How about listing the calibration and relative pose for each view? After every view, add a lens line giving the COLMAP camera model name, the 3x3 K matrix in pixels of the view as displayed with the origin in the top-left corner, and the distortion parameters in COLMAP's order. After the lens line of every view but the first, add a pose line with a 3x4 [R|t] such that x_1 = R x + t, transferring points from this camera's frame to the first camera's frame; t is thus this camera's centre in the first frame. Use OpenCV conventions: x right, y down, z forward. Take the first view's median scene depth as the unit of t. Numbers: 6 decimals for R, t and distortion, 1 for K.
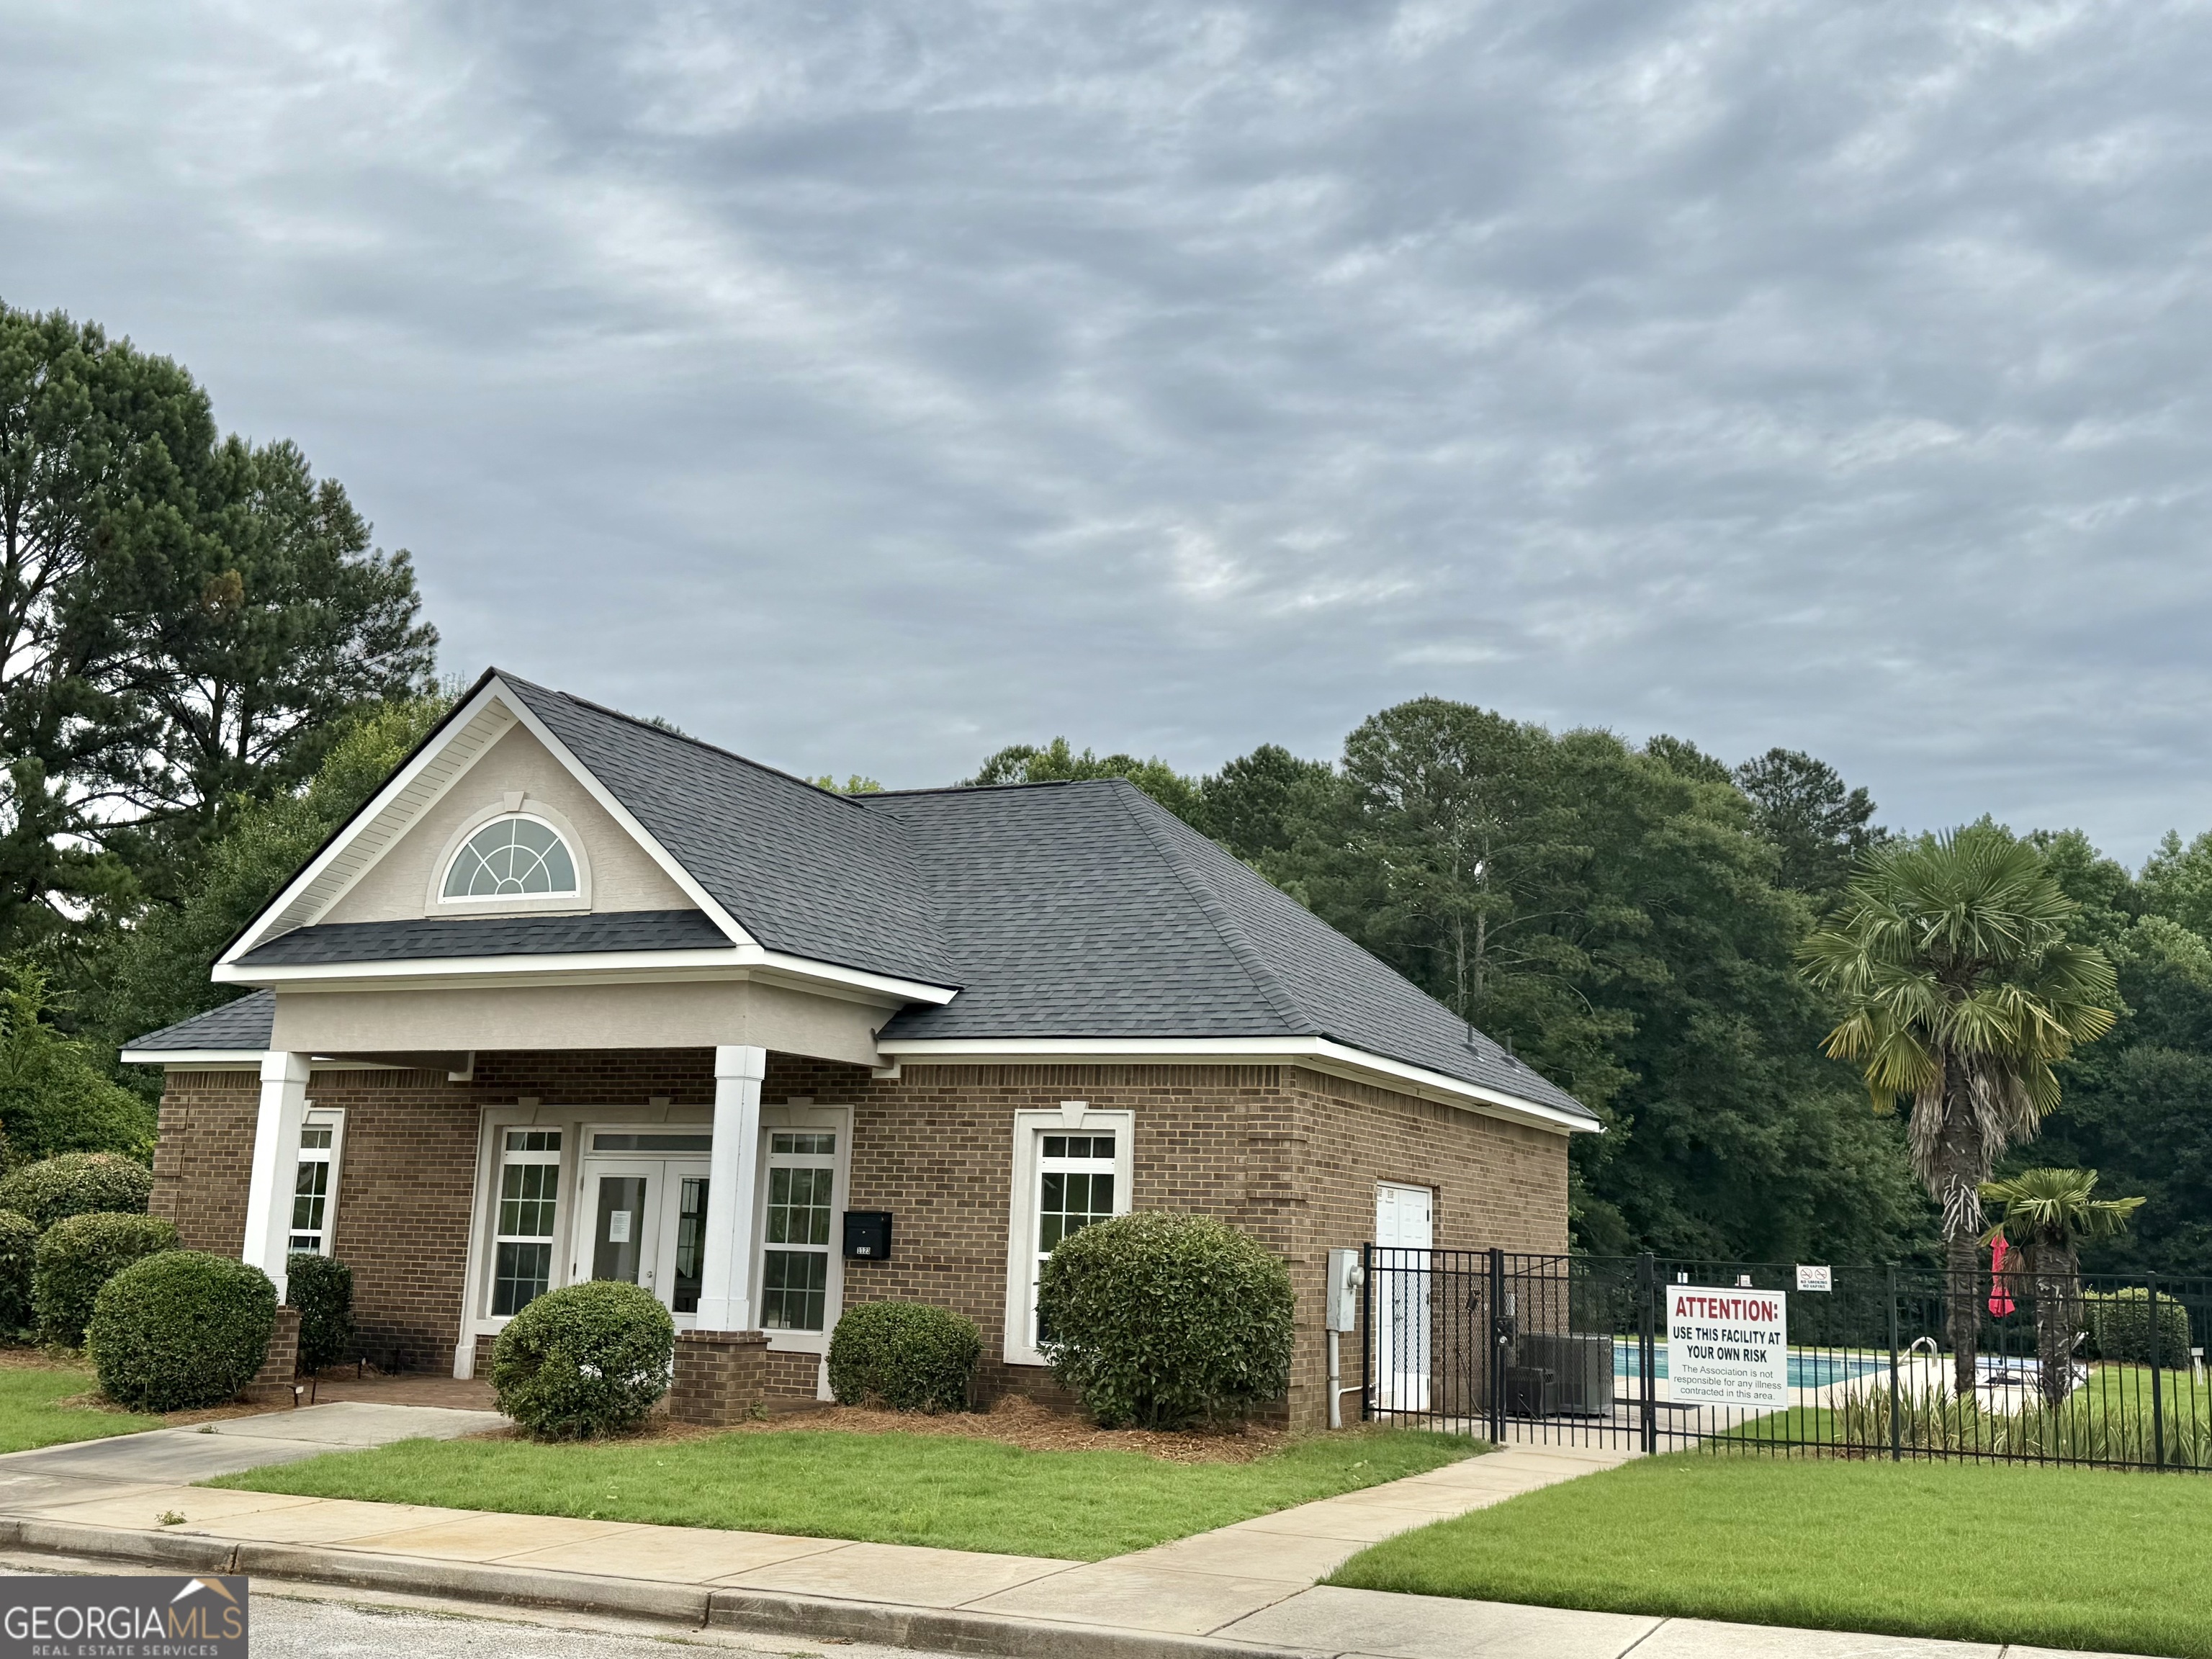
lens RADIAL K [[2233.4, 0, 1101.0], [0, 2233.4, 834.9], [0, 0, 1]] dist [0.179914, -0.361655]
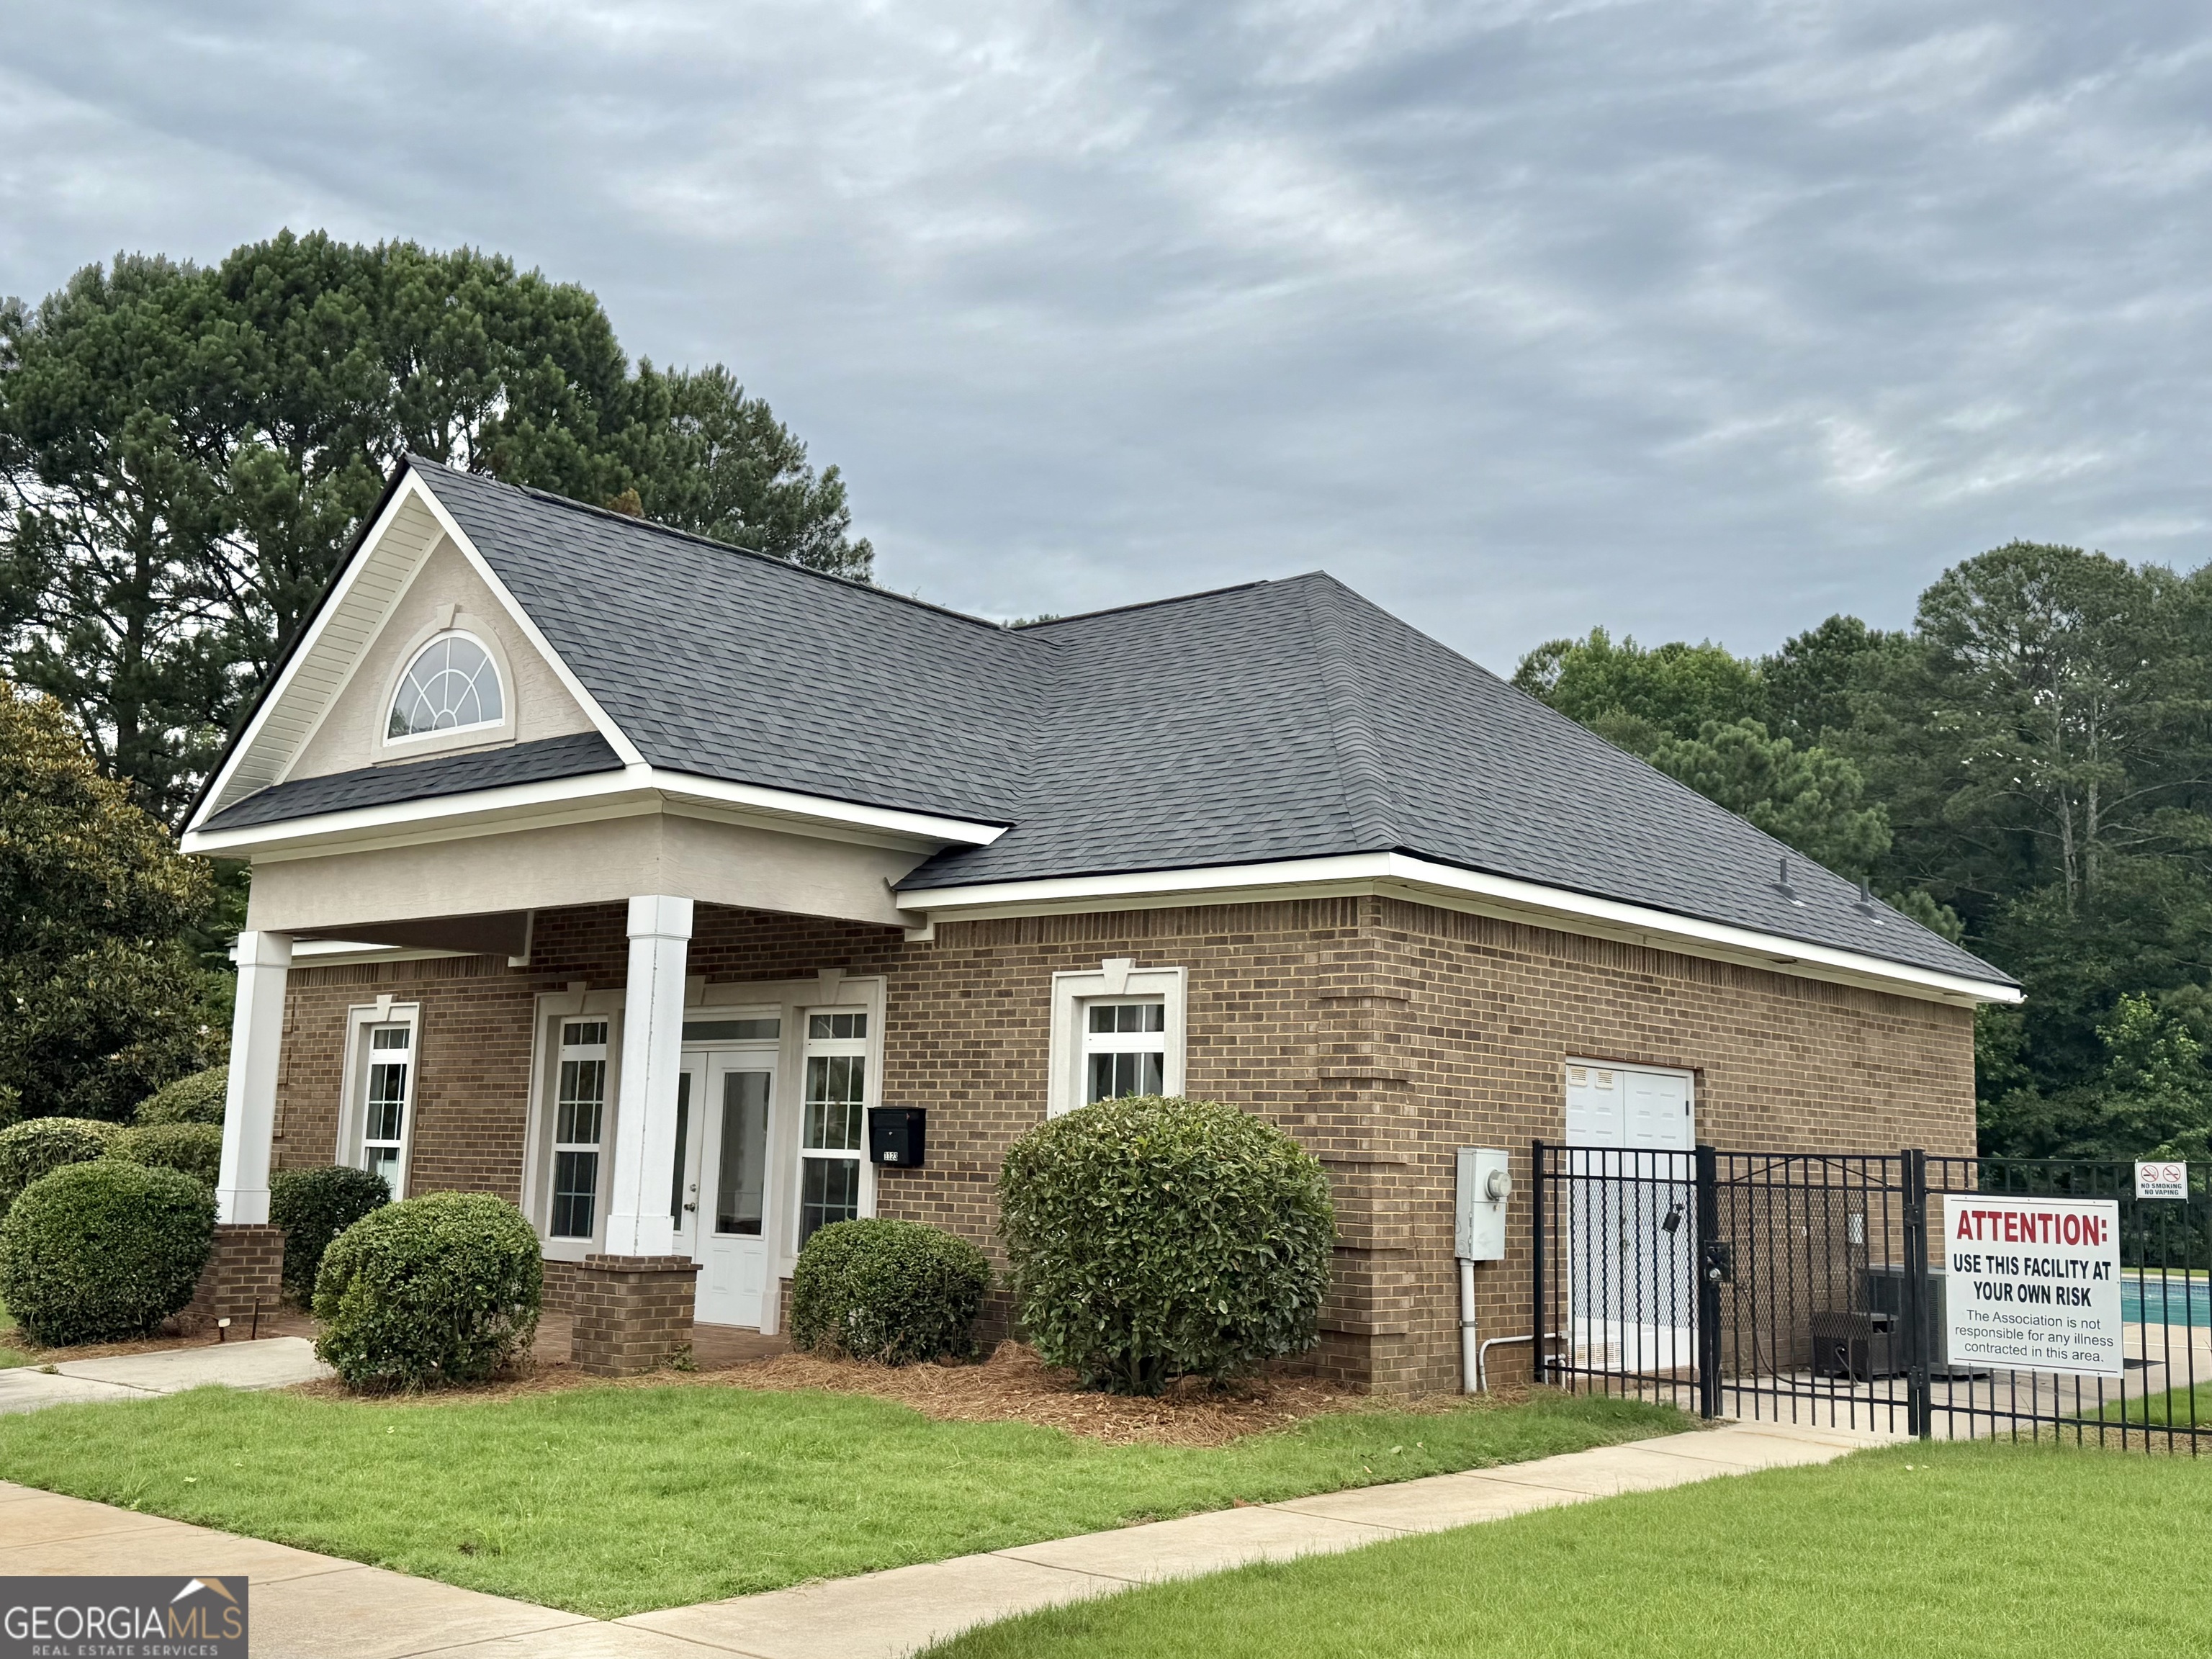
lens RADIAL K [[2252.4, 0, 1095.6], [0, 2252.4, 831.4], [0, 0, 1]] dist [0.173237, -0.373701]
pose [[0.961857, -0.047664, -0.269367, 0.183770], [0.055339, 0.998247, 0.020967, 0.057888], [0.267896, -0.035074, 0.962809, 0.256673]]
